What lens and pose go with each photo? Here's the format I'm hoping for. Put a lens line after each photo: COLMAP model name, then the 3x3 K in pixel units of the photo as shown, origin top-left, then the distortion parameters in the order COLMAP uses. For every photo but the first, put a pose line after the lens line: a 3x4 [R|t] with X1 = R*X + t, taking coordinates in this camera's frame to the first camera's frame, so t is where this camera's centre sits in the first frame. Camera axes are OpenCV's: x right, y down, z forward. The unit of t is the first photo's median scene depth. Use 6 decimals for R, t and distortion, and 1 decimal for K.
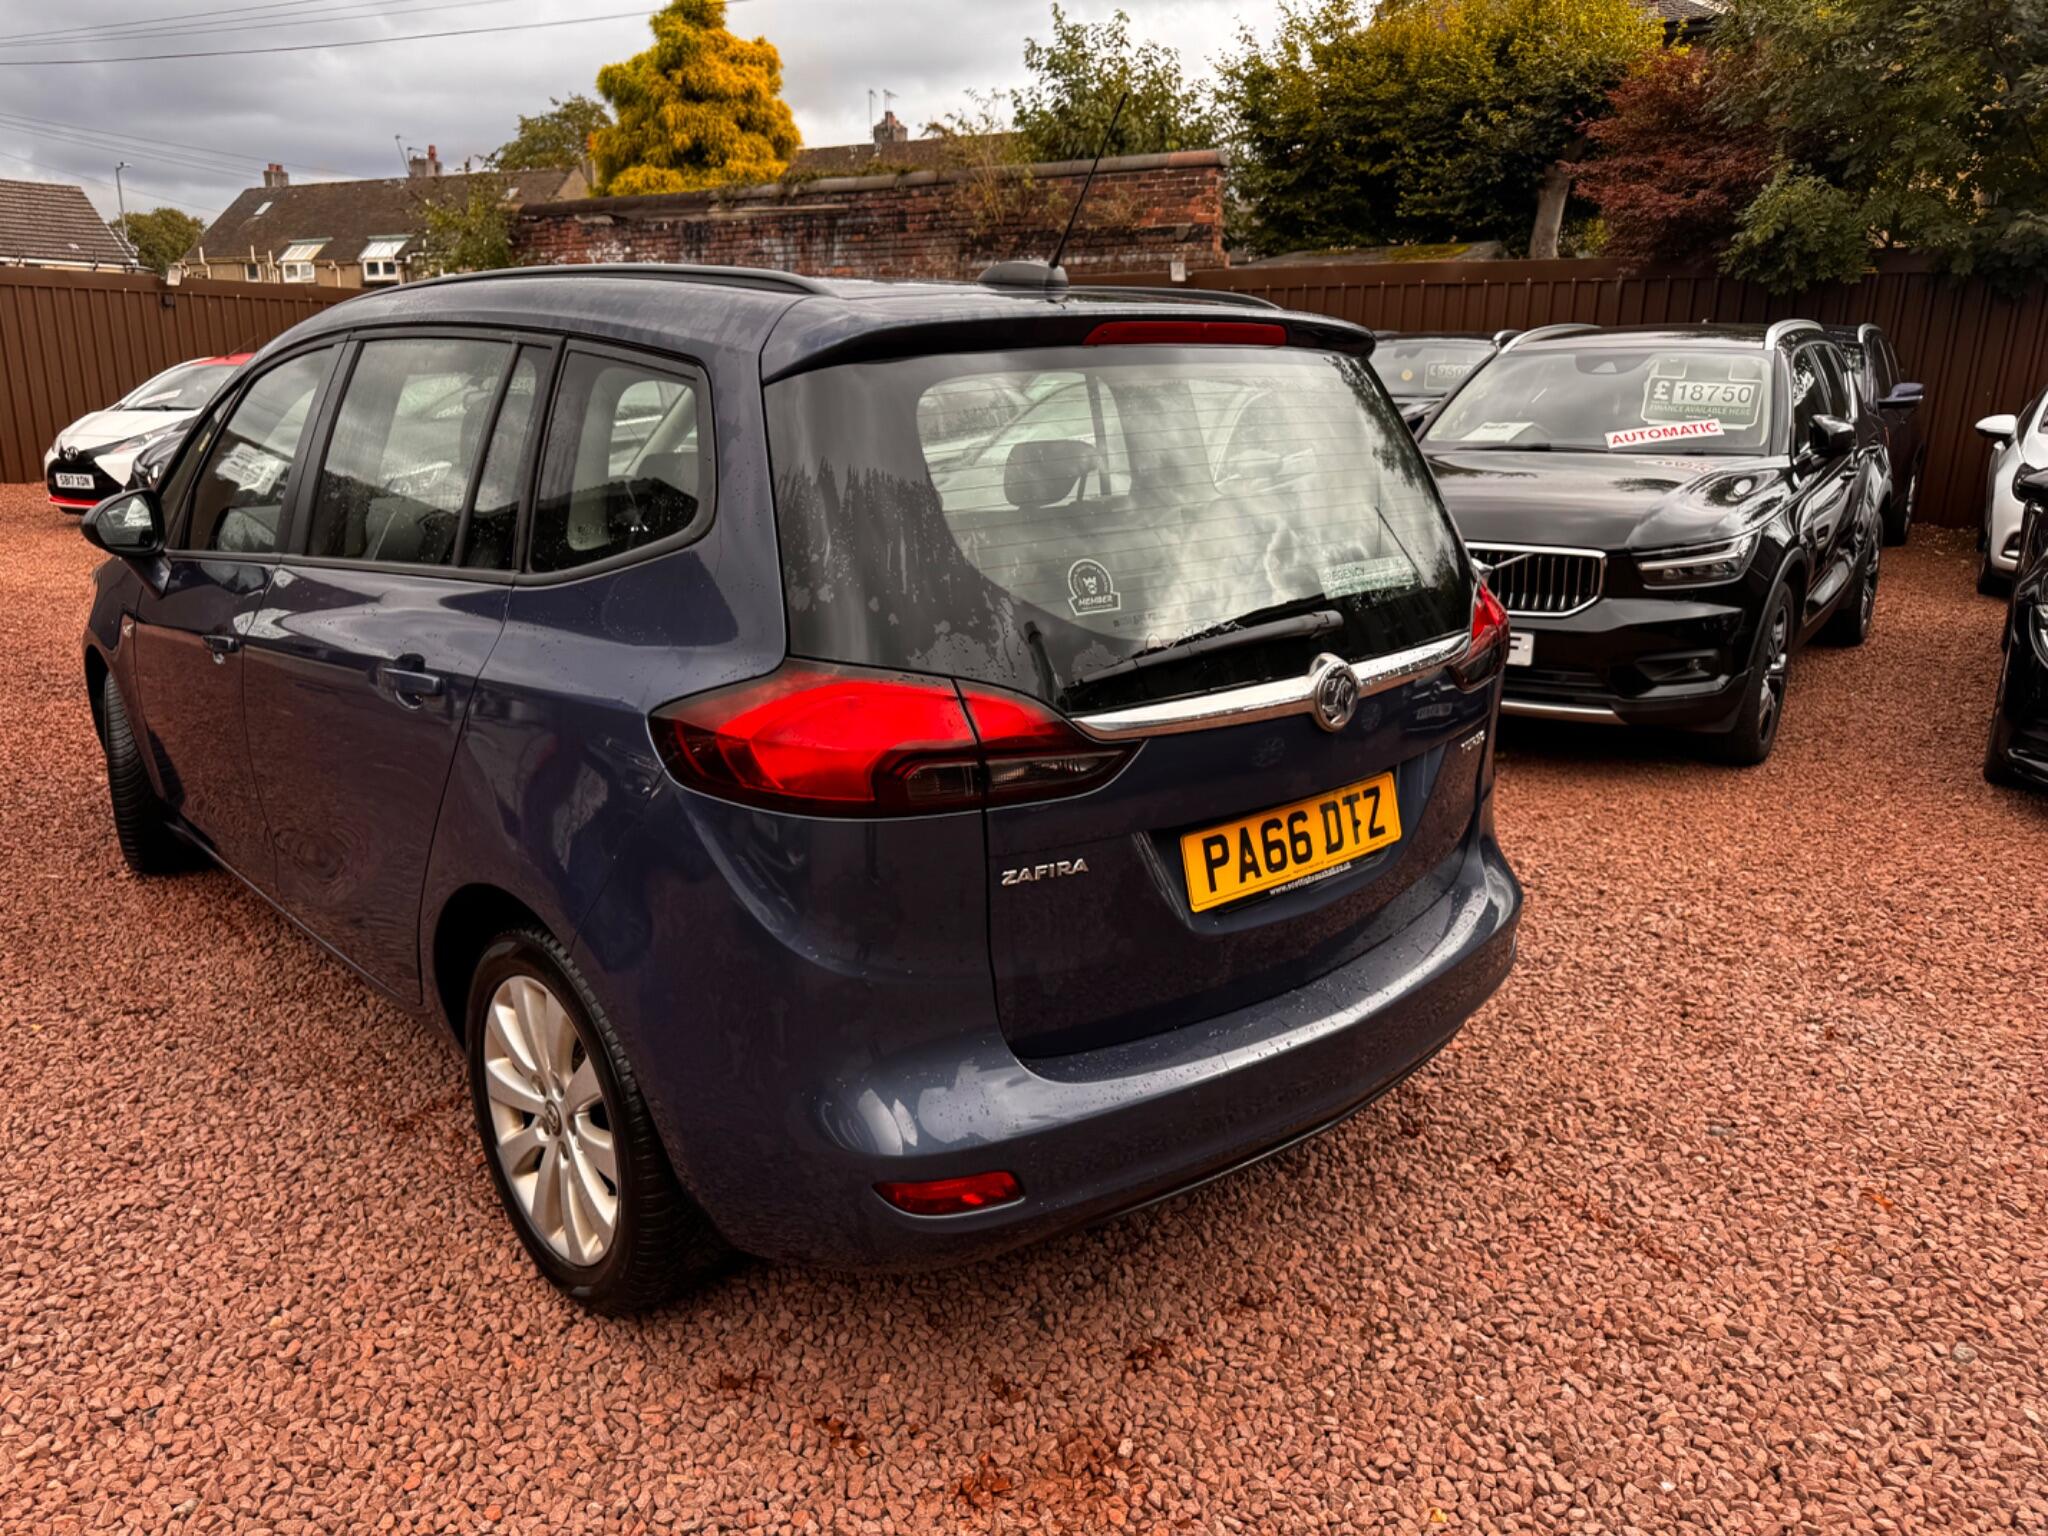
lens RADIAL K [[1460.6, 0, 963.9], [0, 1460.6, 786.3], [0, 0, 1]] dist [0.021313, -0.024019]
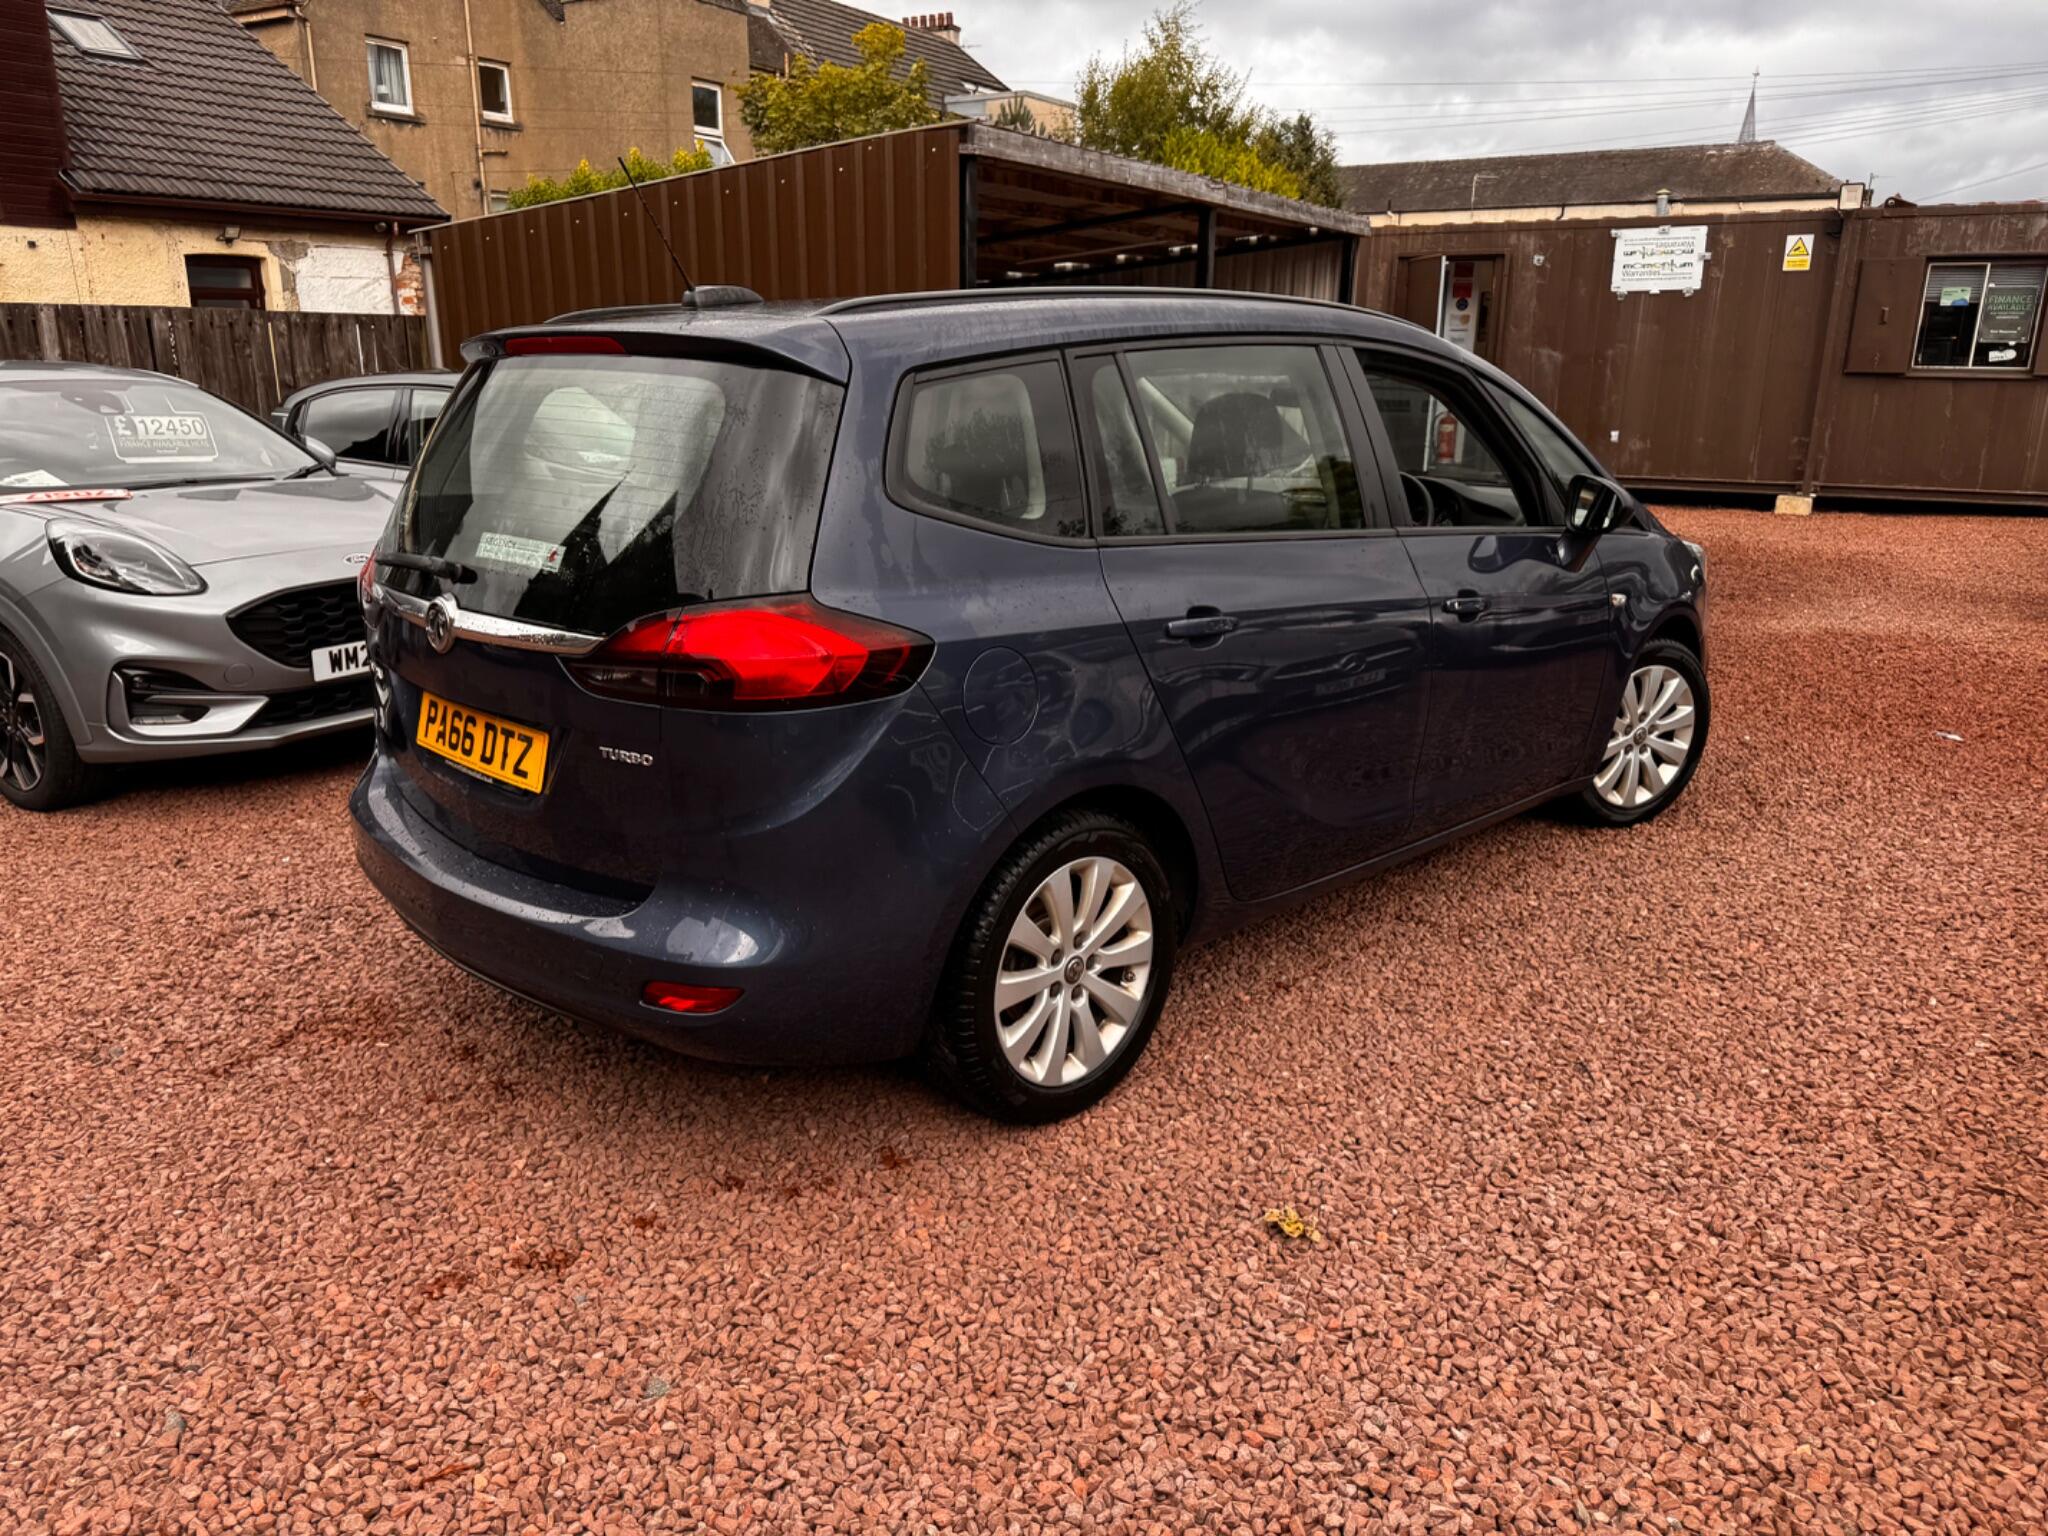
lens RADIAL K [[1460.6, 0, 1008.2], [0, 1460.6, 779.7], [0, 0, 1]] dist [0.021313, -0.024019]
pose [[0.068218, 0.276295, -0.958649, 1.091822], [-0.271167, 0.929848, 0.248697, -0.273799], [0.960112, 0.242988, 0.138355, 0.933450]]
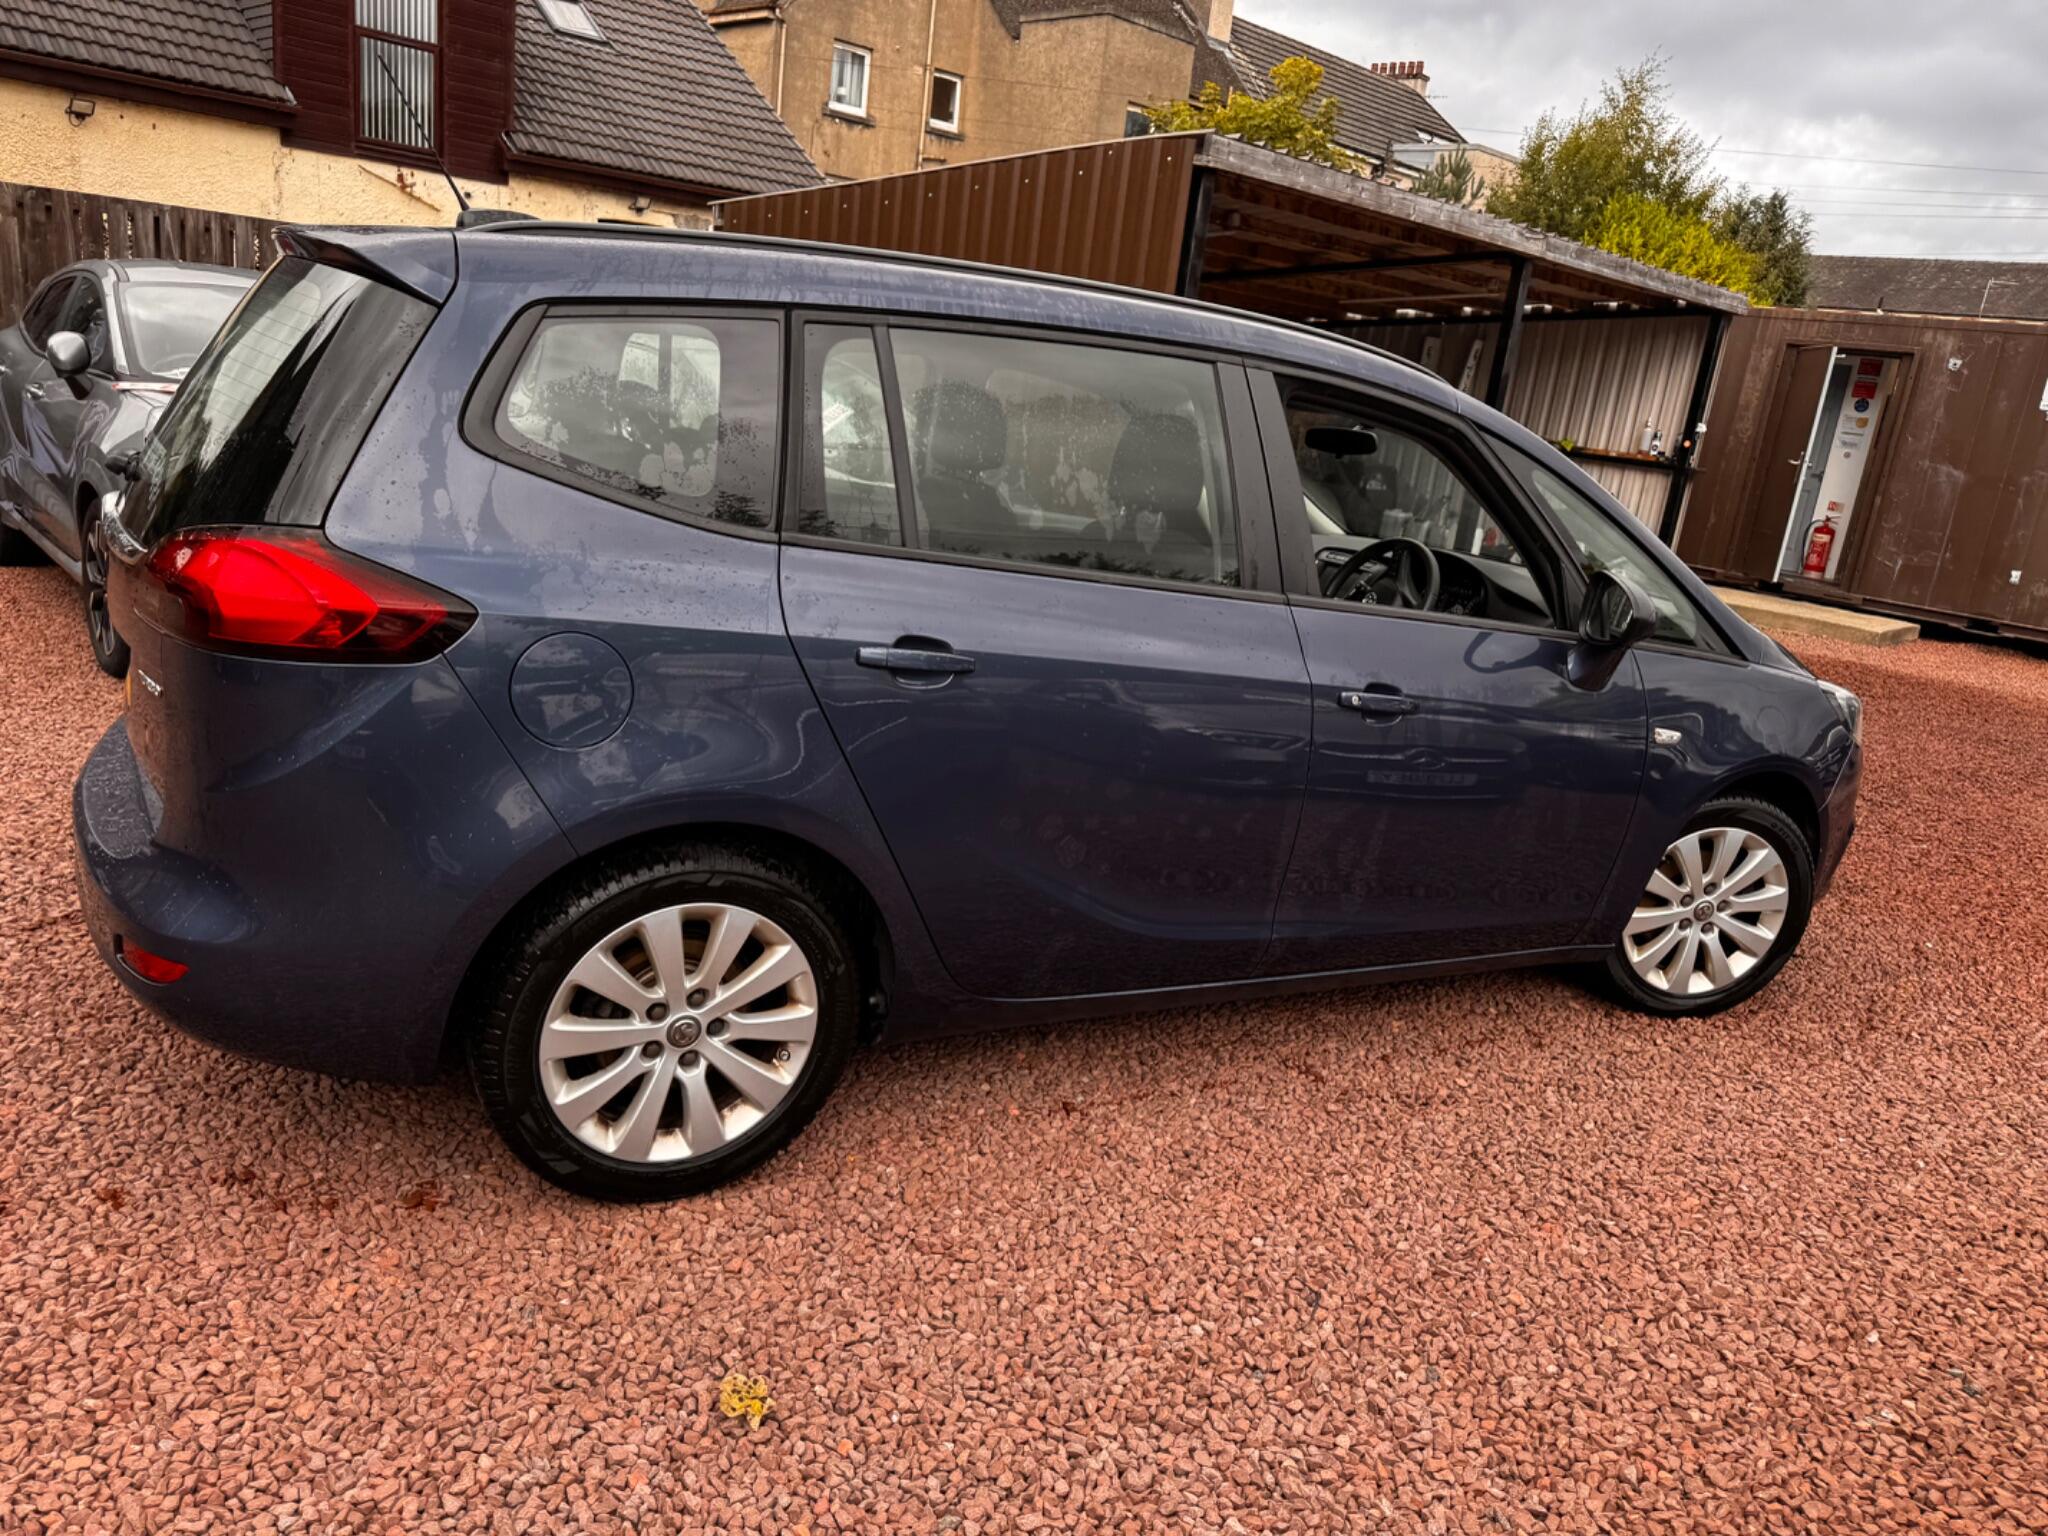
lens RADIAL K [[1460.6, 0, 1024.0], [0, 1460.6, 771.8], [0, 0, 1]] dist [0.021313, -0.024019]
pose [[-0.203724, 0.237643, -0.949749, 0.913855], [-0.376381, 0.876529, 0.300057, -0.373696], [0.903789, 0.418596, -0.089126, 1.318939]]
